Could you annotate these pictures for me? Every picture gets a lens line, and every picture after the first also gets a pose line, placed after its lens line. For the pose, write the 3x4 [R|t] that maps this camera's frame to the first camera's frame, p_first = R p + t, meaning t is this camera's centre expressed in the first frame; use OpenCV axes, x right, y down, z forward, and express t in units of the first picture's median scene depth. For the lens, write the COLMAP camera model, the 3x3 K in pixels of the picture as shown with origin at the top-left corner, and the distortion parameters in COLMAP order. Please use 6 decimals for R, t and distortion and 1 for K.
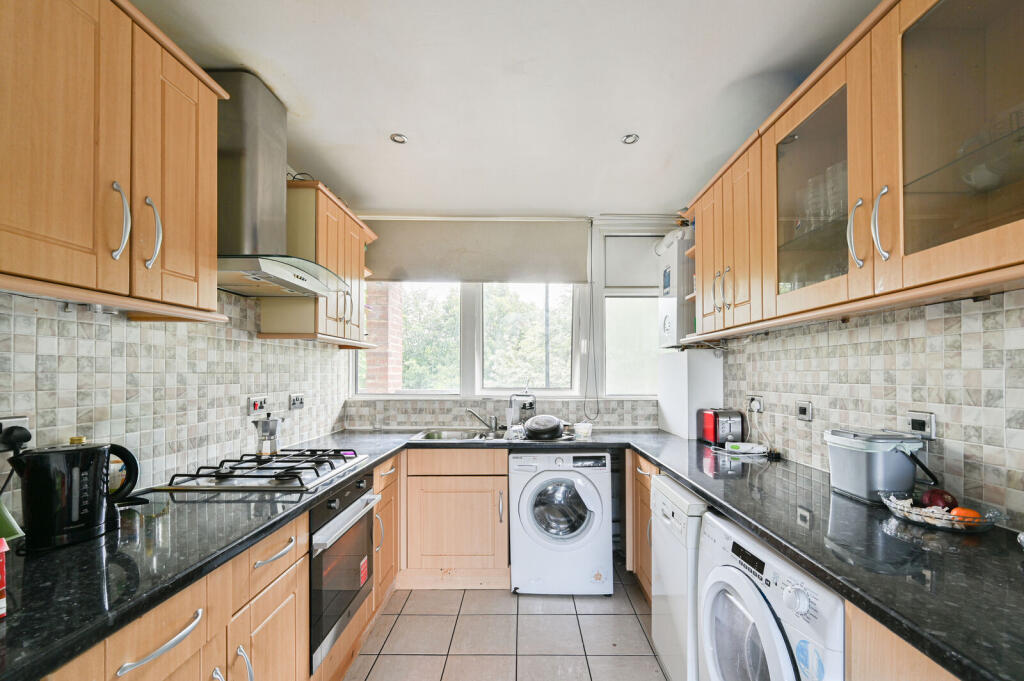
lens RADIAL K [[417.2, 0, 533.1], [0, 417.2, 369.0], [0, 0, 1]] dist [-0.004413, -0.000148]
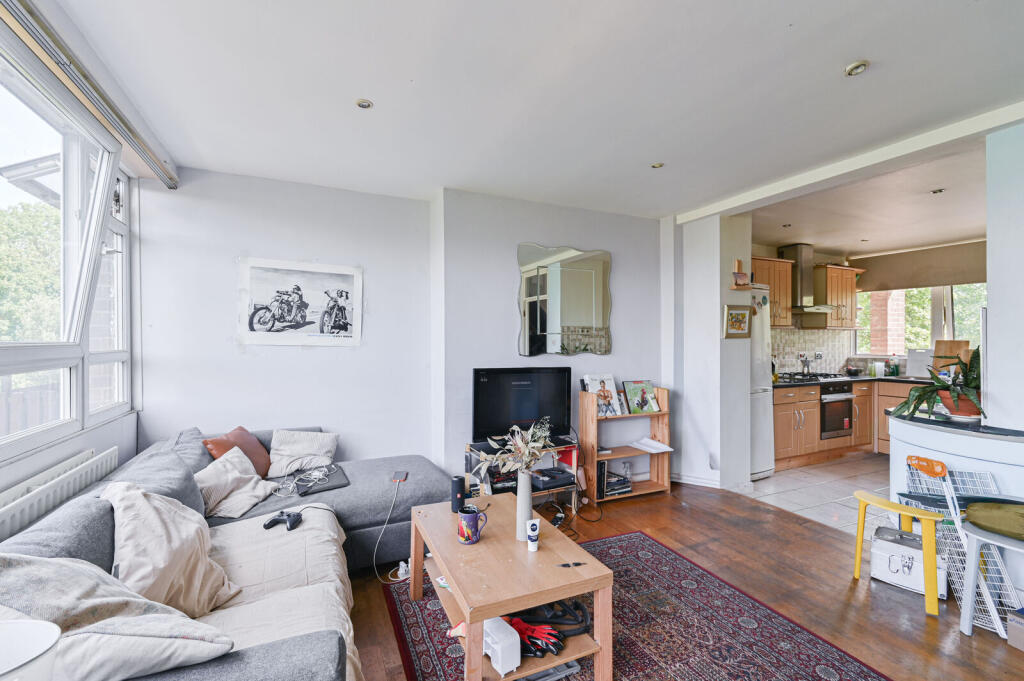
lens RADIAL K [[437.0, 0, 507.5], [0, 437.0, 340.7], [0, 0, 1]] dist [0.003056, 0.000186]
pose [[0.402128, -0.001004, -0.915583, 1.051573], [0.010542, 0.999938, 0.003533, -0.033923], [0.915523, -0.011073, 0.402114, -1.700391]]
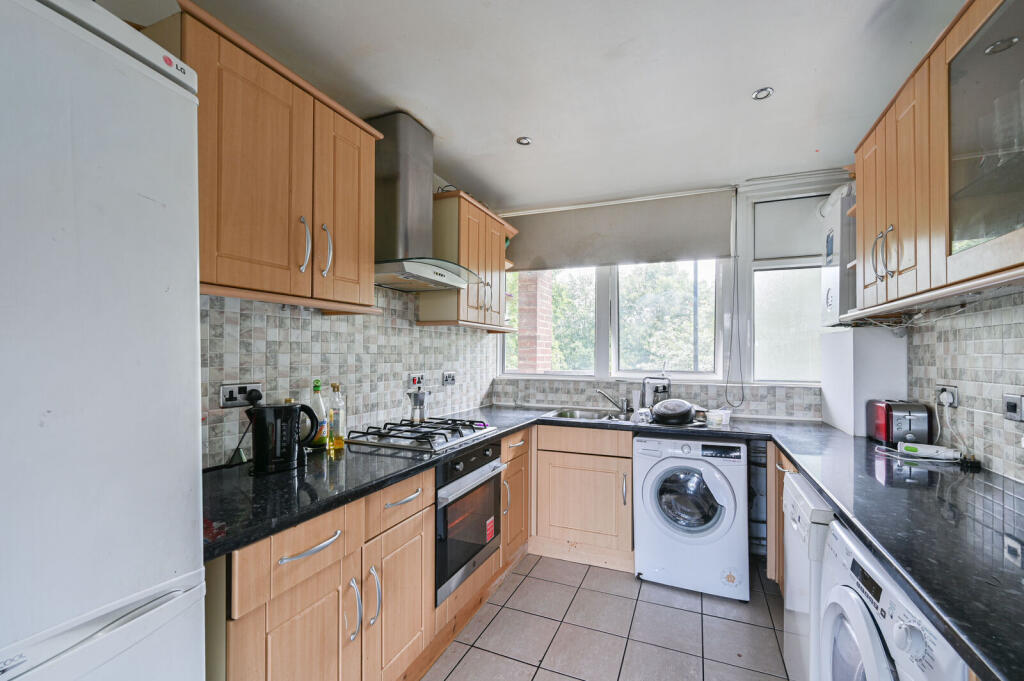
lens RADIAL K [[417.2, 0, 542.4], [0, 417.2, 350.2], [0, 0, 1]] dist [-0.004413, -0.000148]
pose [[0.929450, 0.000257, -0.368949, 0.128975], [-0.001111, 0.999997, -0.002103, 0.000375], [0.368947, 0.002365, 0.929447, -0.001805]]
